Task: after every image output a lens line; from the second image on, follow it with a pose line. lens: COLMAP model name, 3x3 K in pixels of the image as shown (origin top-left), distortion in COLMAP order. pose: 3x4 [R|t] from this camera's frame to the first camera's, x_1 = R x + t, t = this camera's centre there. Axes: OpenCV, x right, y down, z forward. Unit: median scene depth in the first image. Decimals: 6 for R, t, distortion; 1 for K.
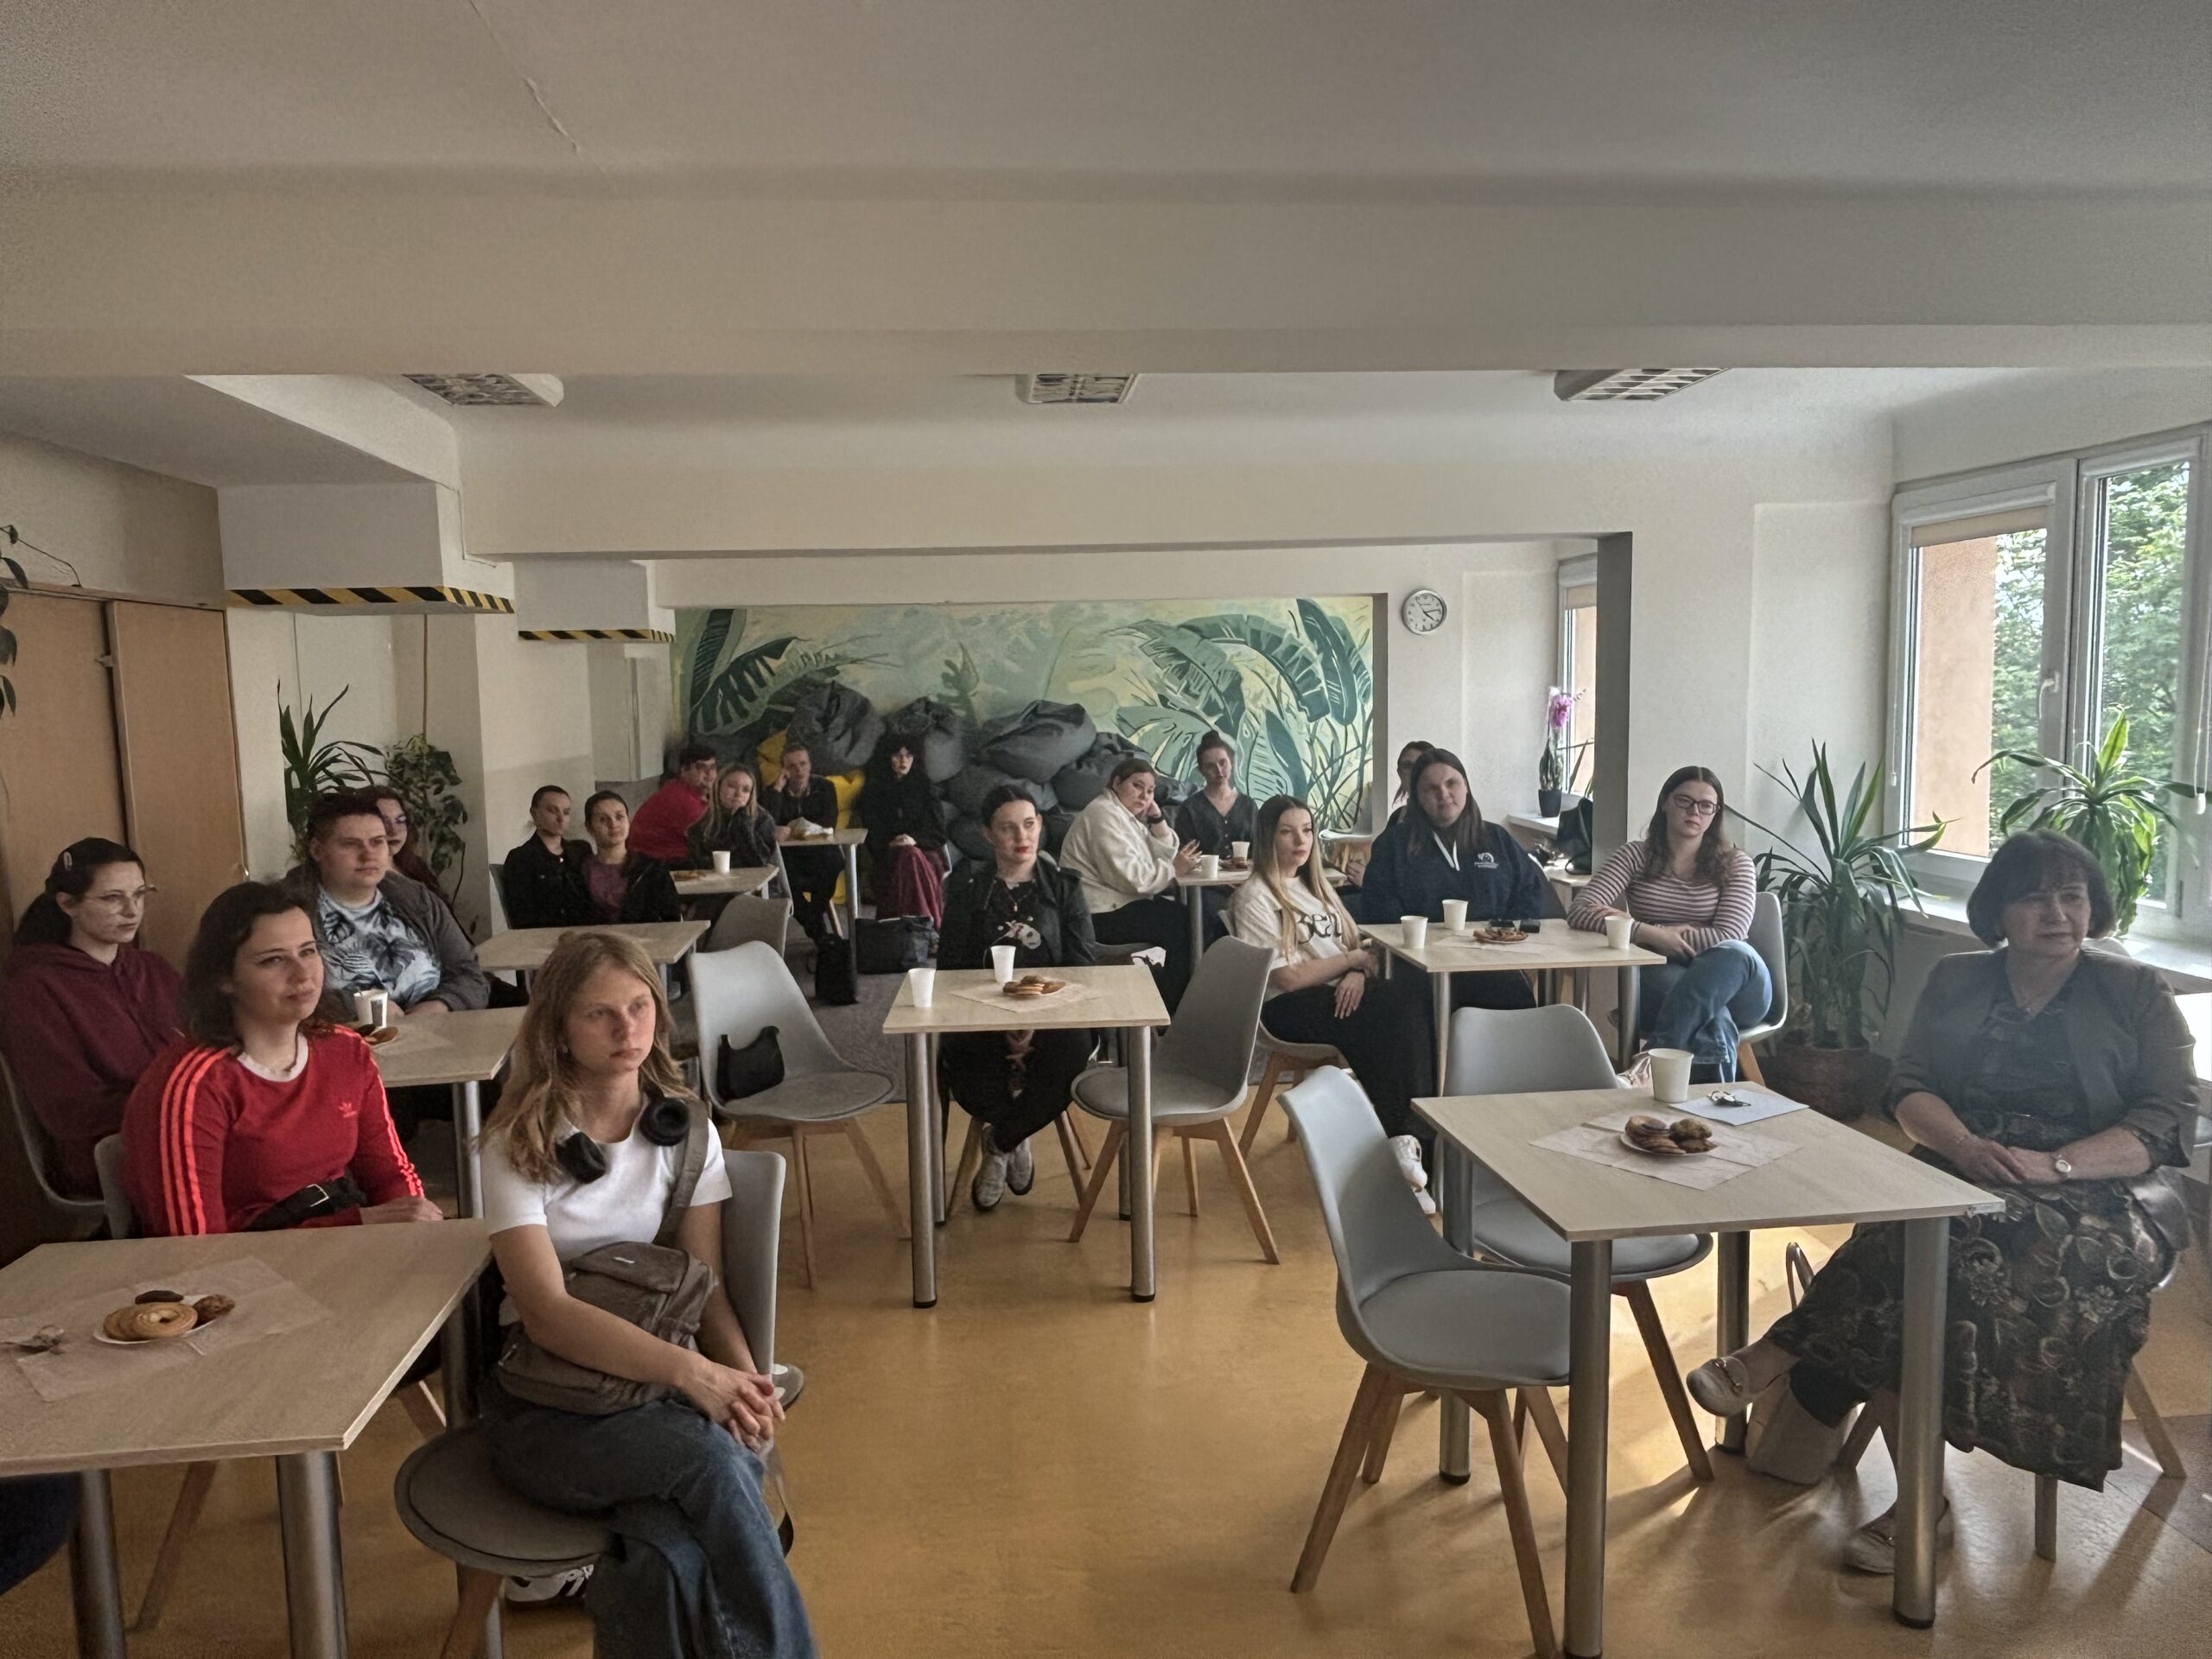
lens RADIAL K [[1442.1, 0, 1103.6], [0, 1442.1, 837.6], [0, 0, 1]] dist [0.010312, -0.014421]
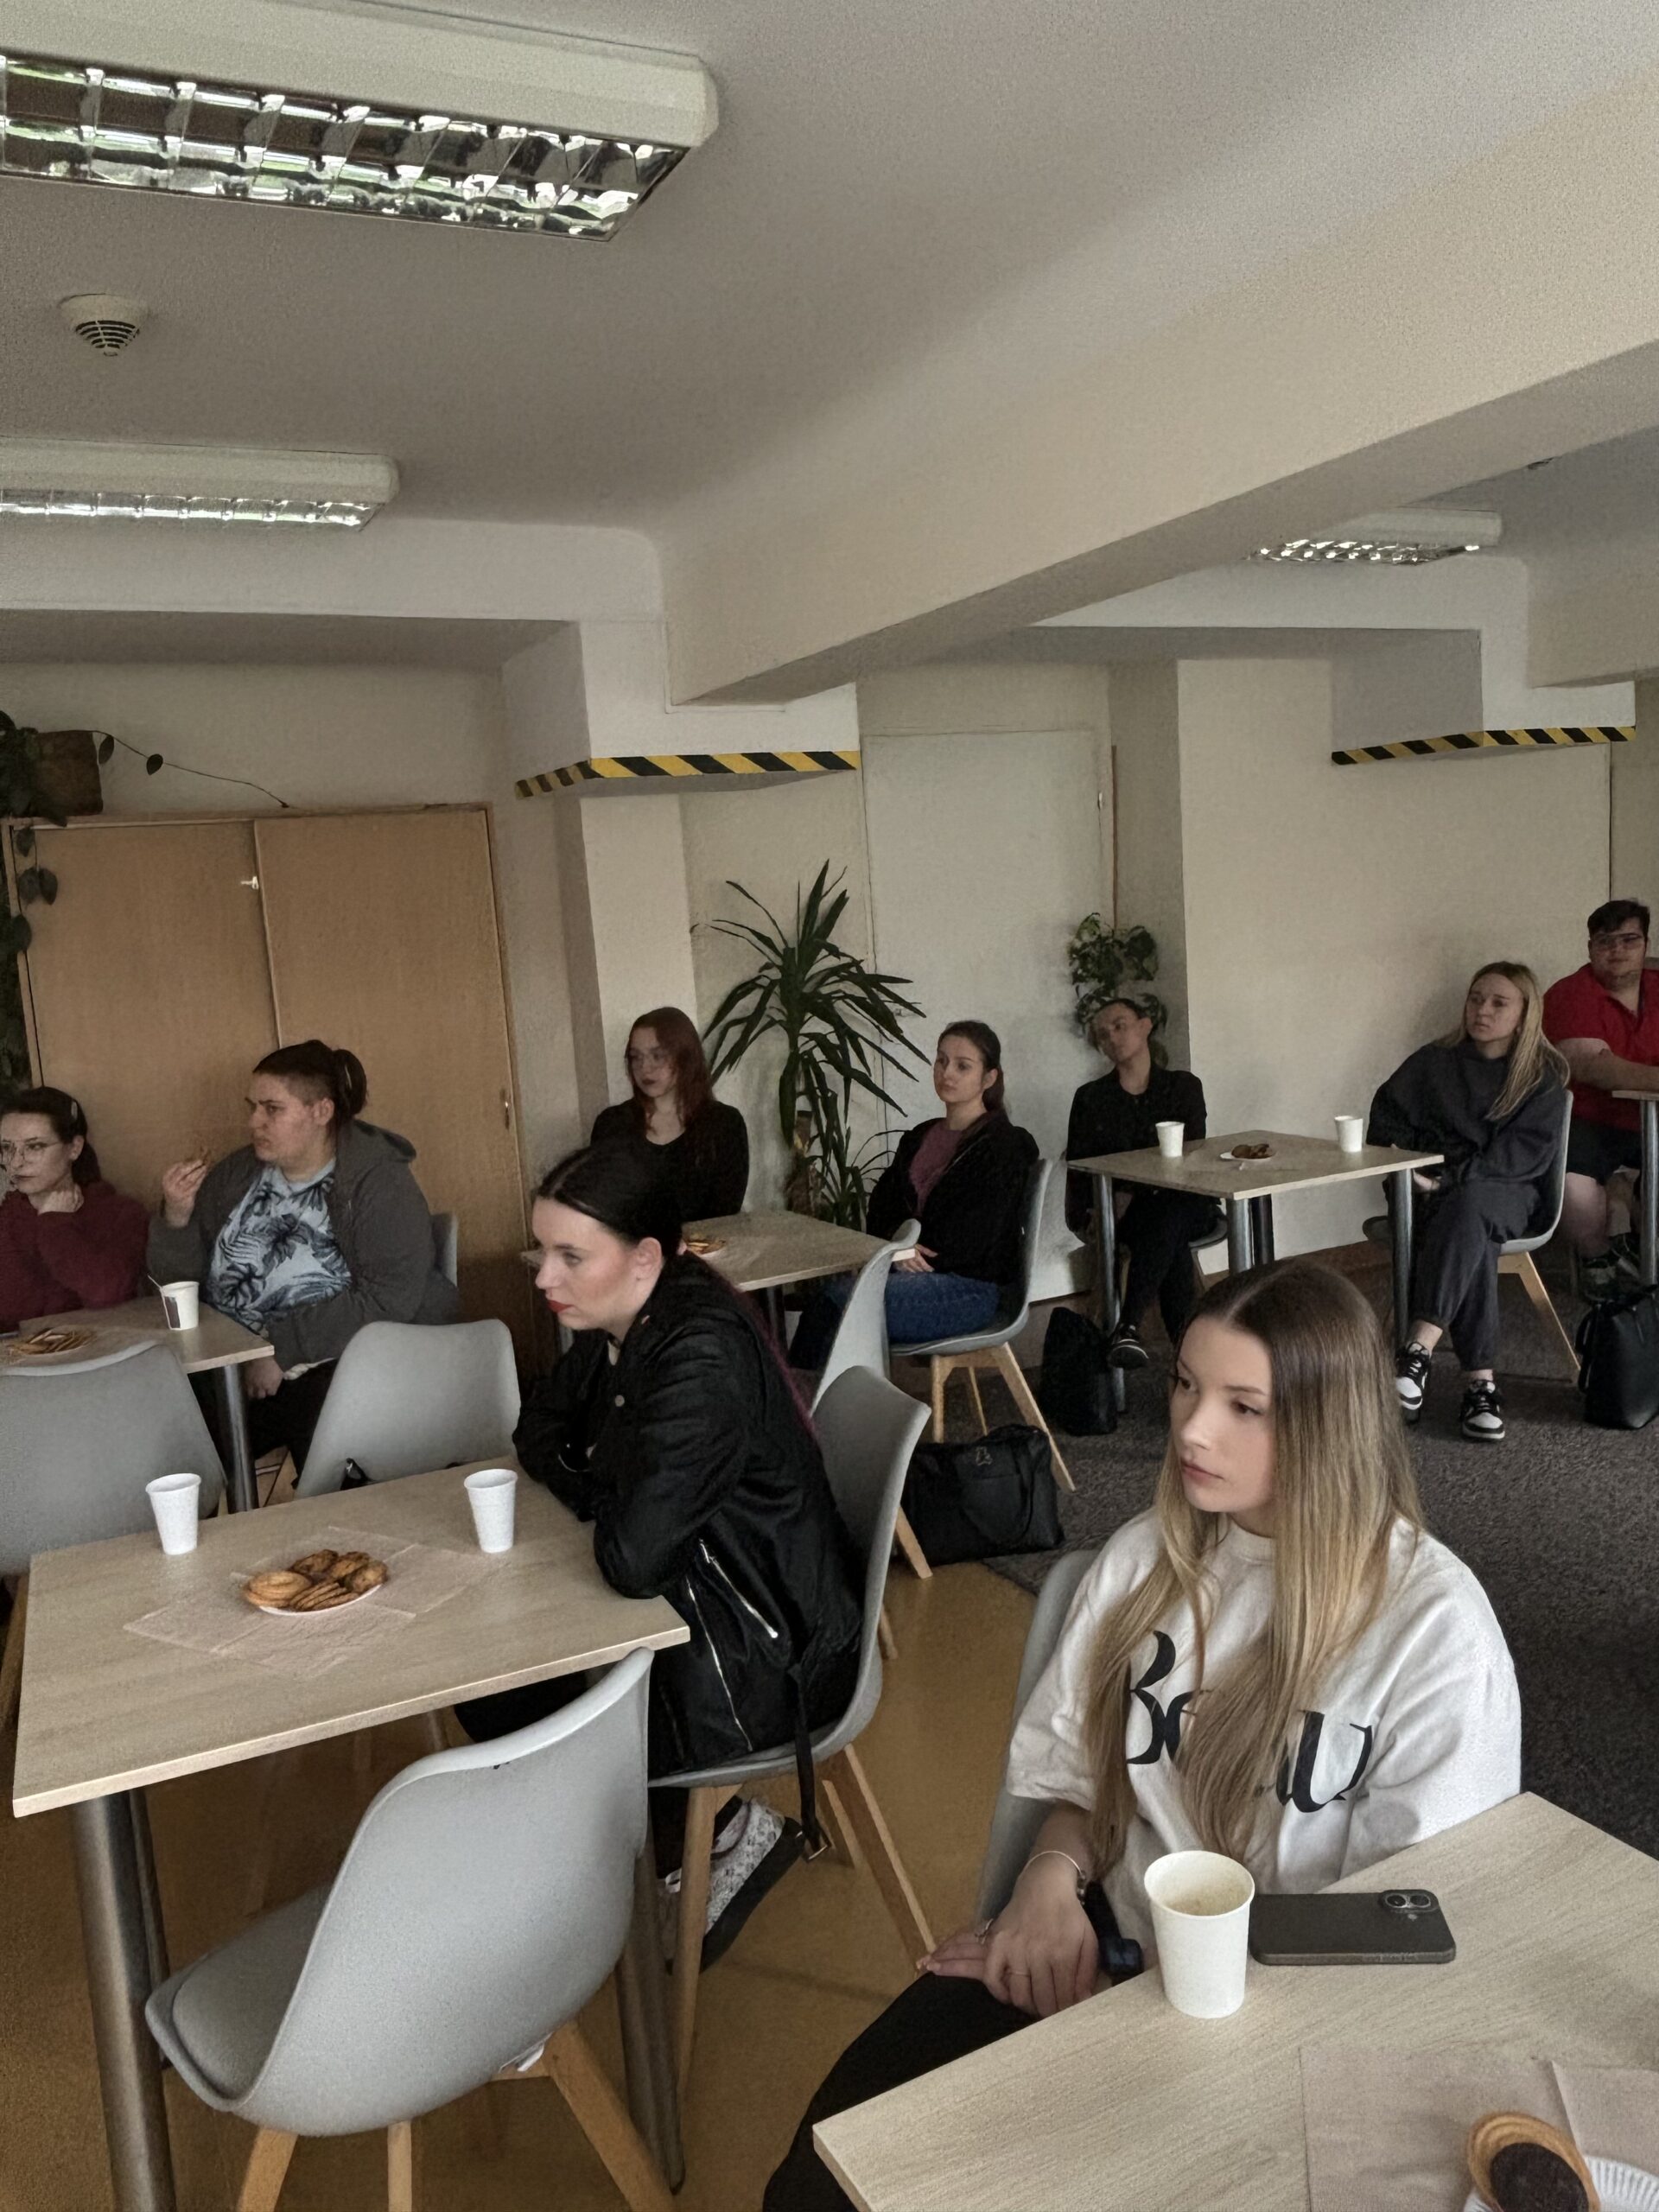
lens RADIAL K [[1641.6, 0, 837.4], [0, 1641.6, 1094.5], [0, 0, 1]] dist [0.007775, -0.007241]
pose [[0.355799, 0.119089, -0.926944, 0.178525], [-0.031632, 0.992814, 0.115410, -0.044176], [0.934027, -0.011742, 0.357009, 0.347190]]
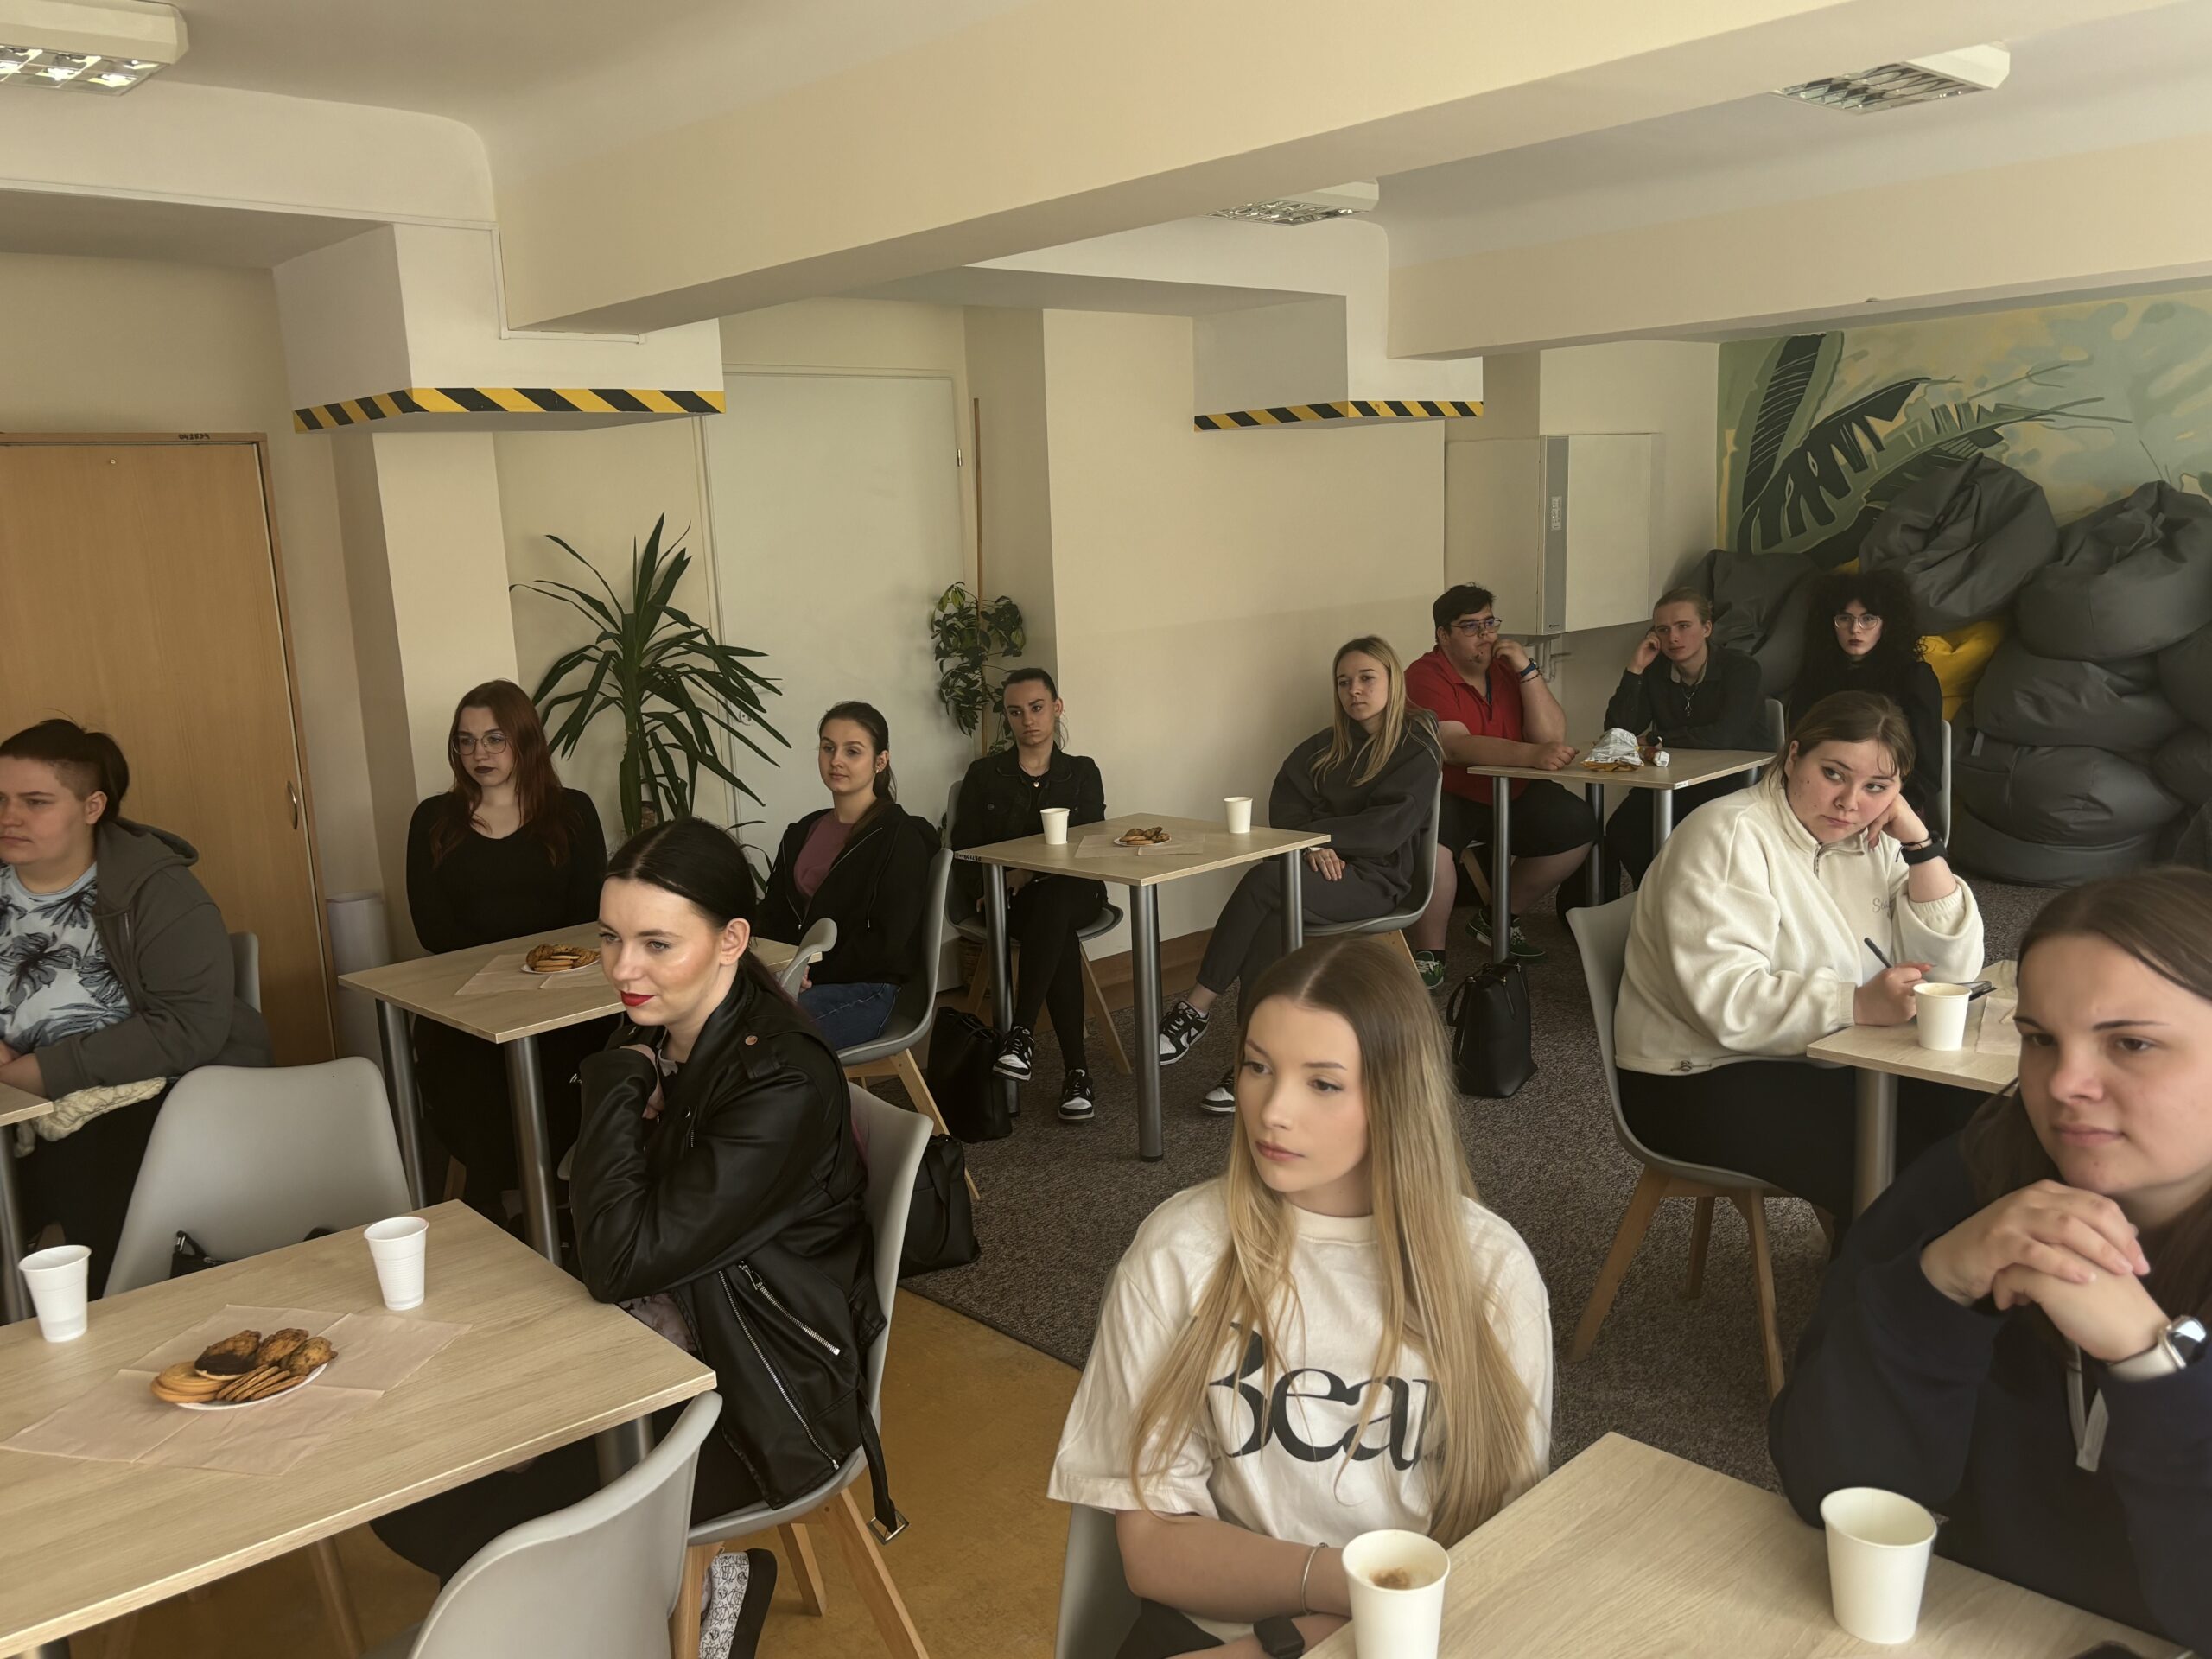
lens RADIAL K [[1804.8, 0, 1104.2], [0, 1804.8, 846.0], [0, 0, 1]] dist [0.014133, -0.015791]
pose [[0.603925, 0.138606, -0.784896, 0.168182], [-0.046811, 0.989231, 0.138672, -0.042458], [0.795665, -0.047006, 0.603910, 0.321233]]
